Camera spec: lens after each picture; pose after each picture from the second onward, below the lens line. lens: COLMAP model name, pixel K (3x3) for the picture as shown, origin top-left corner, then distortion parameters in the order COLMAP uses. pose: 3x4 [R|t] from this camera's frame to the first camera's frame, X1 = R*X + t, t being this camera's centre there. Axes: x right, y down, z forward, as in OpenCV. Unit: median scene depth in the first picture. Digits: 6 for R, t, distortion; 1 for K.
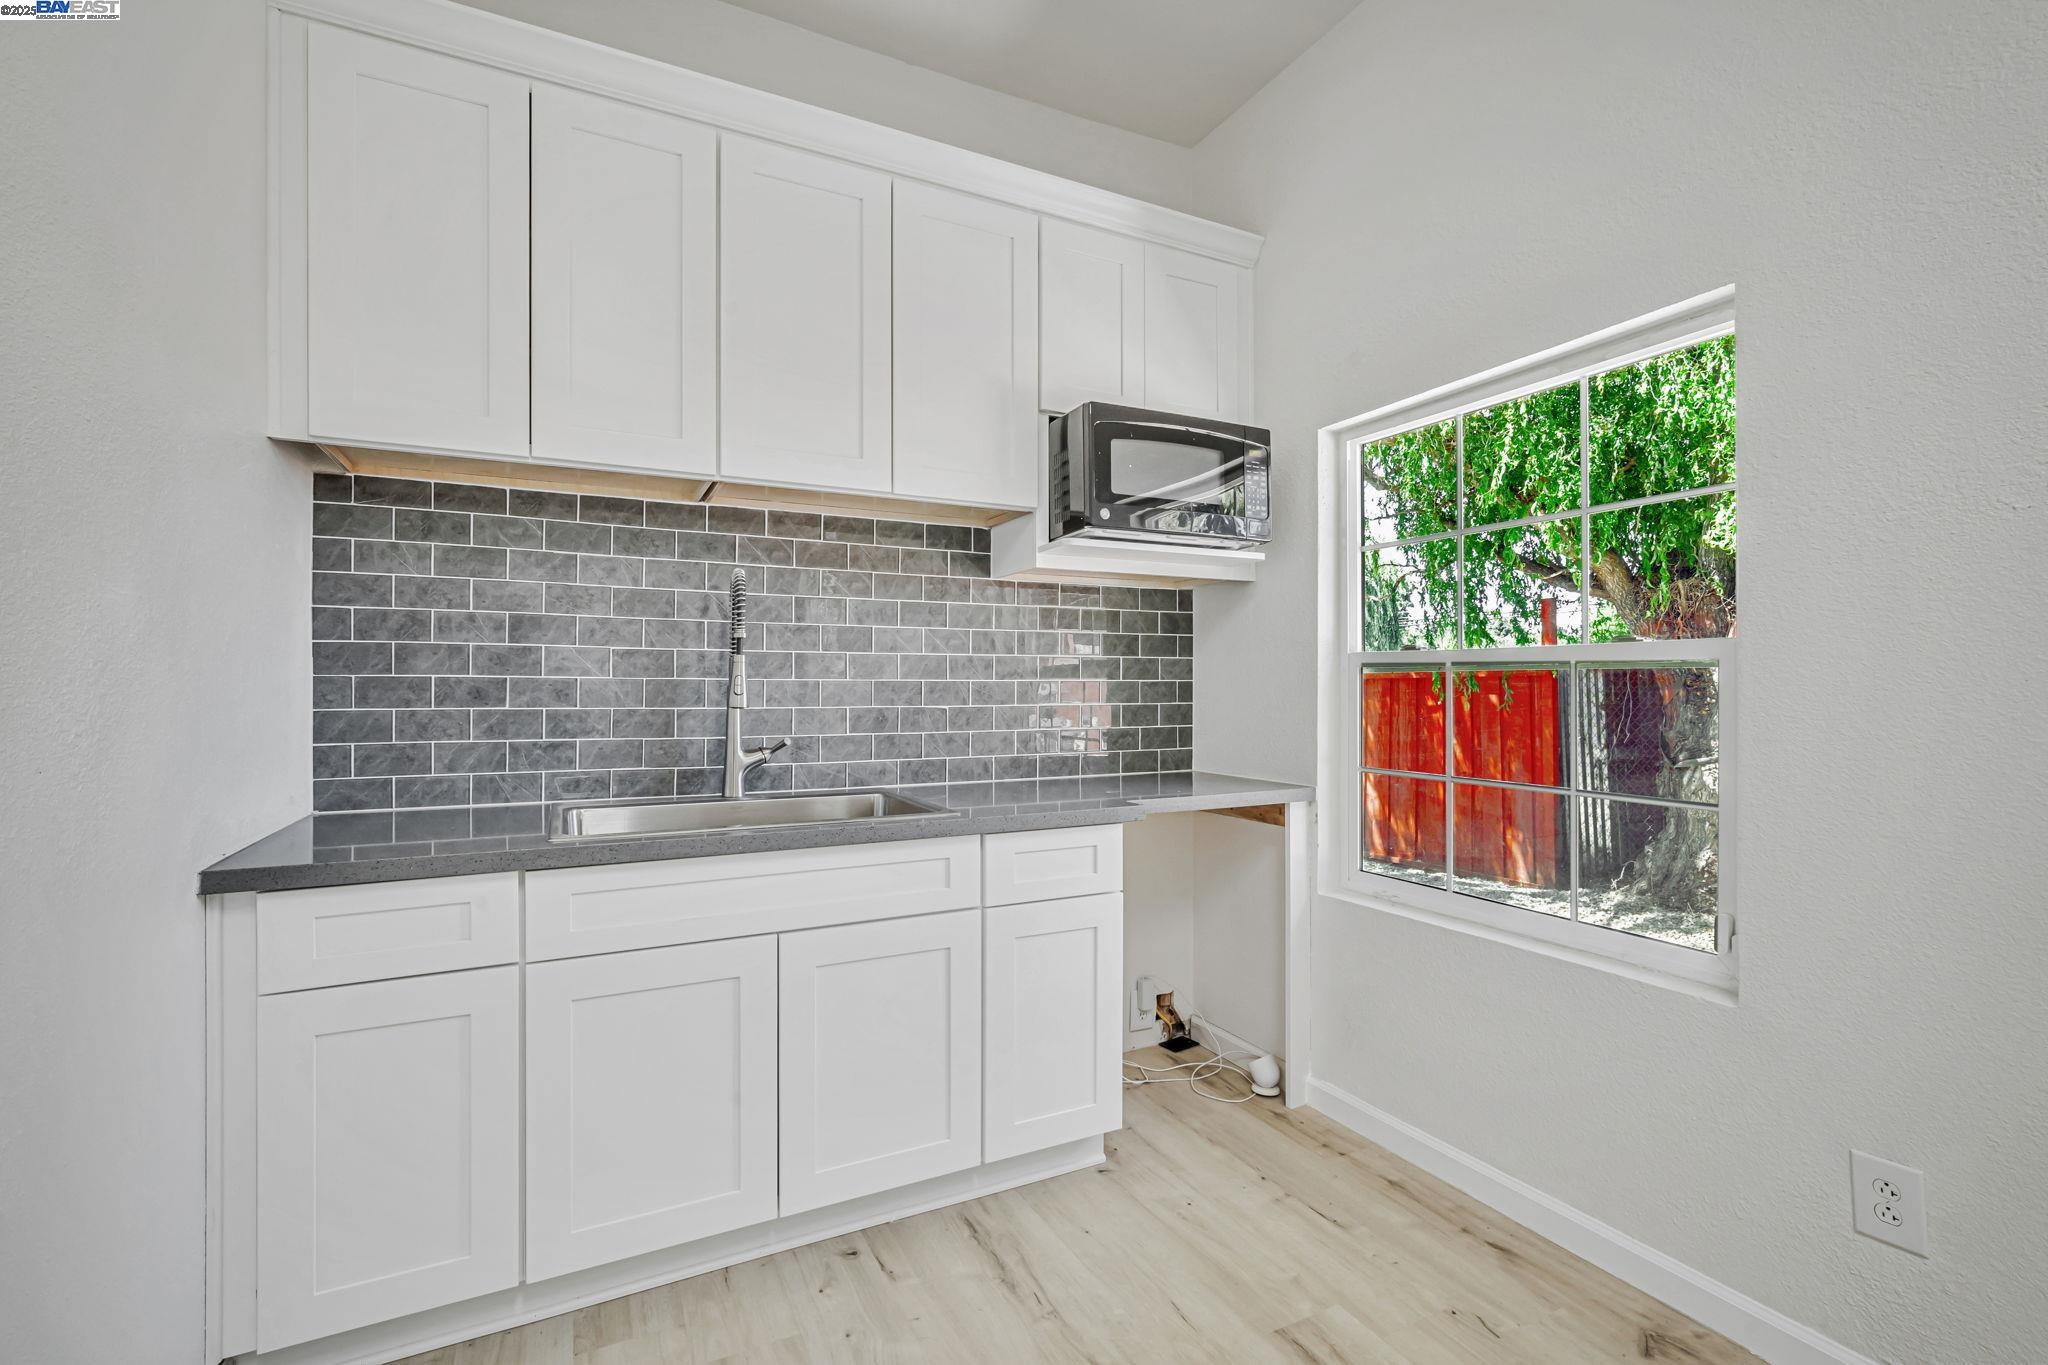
lens RADIAL K [[888.8, 0, 1014.4], [0, 888.8, 678.7], [0, 0, 1]] dist [-0.005221, 0.000862]
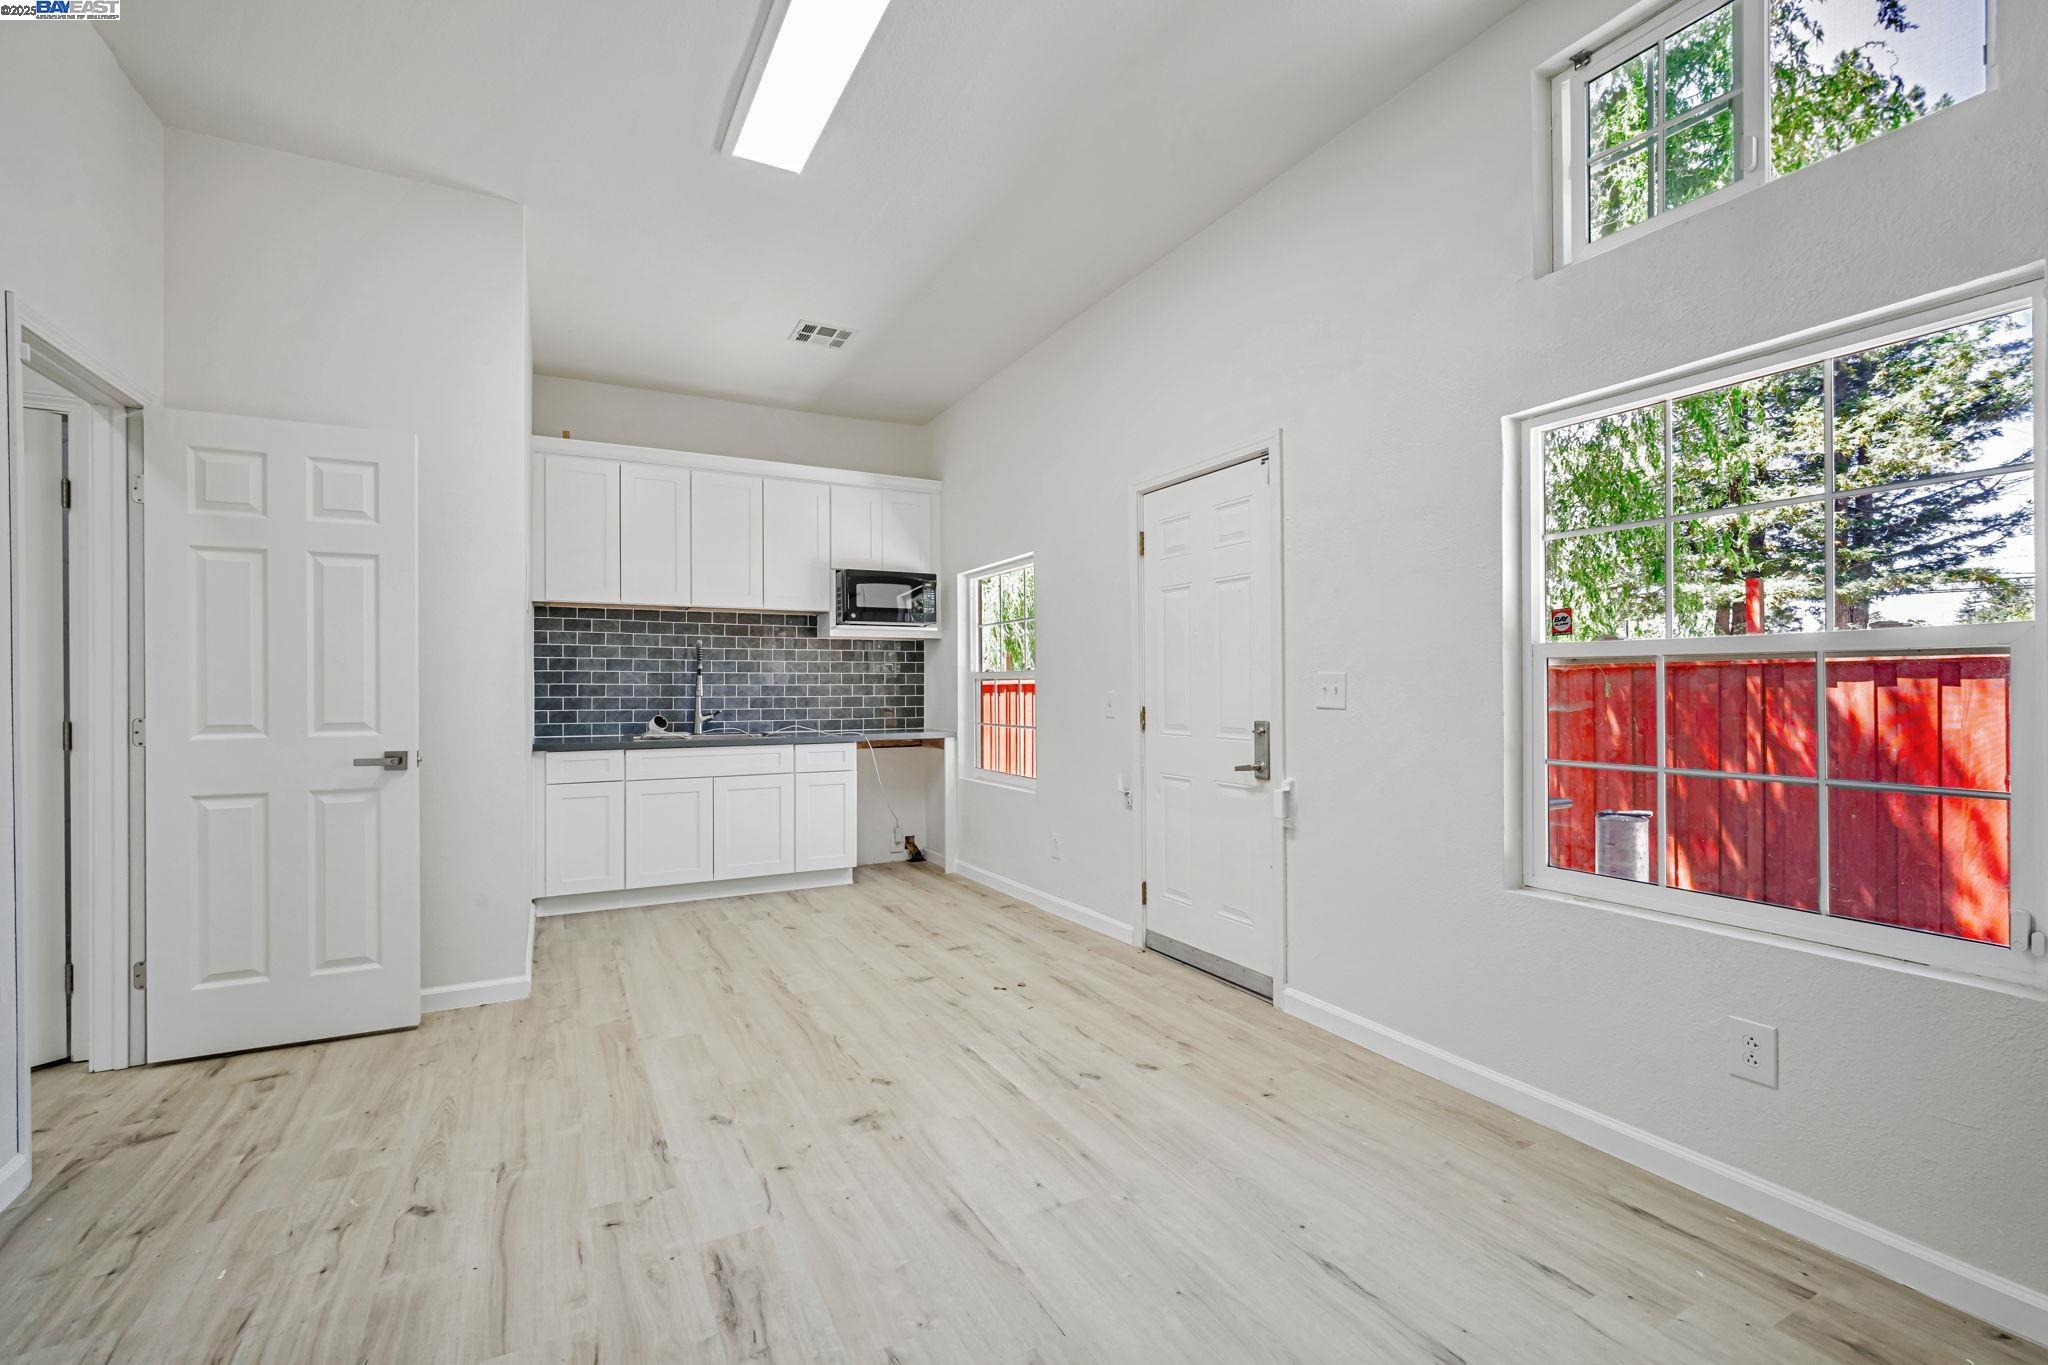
lens RADIAL K [[888.8, 0, 1014.4], [0, 888.8, 678.7], [0, 0, 1]] dist [-0.005221, 0.000862]
pose [[0.999685, -0.004106, 0.024769, 0.462909], [0.004210, 0.999982, -0.004165, -0.002411], [-0.024751, 0.004268, 0.999685, -1.370537]]
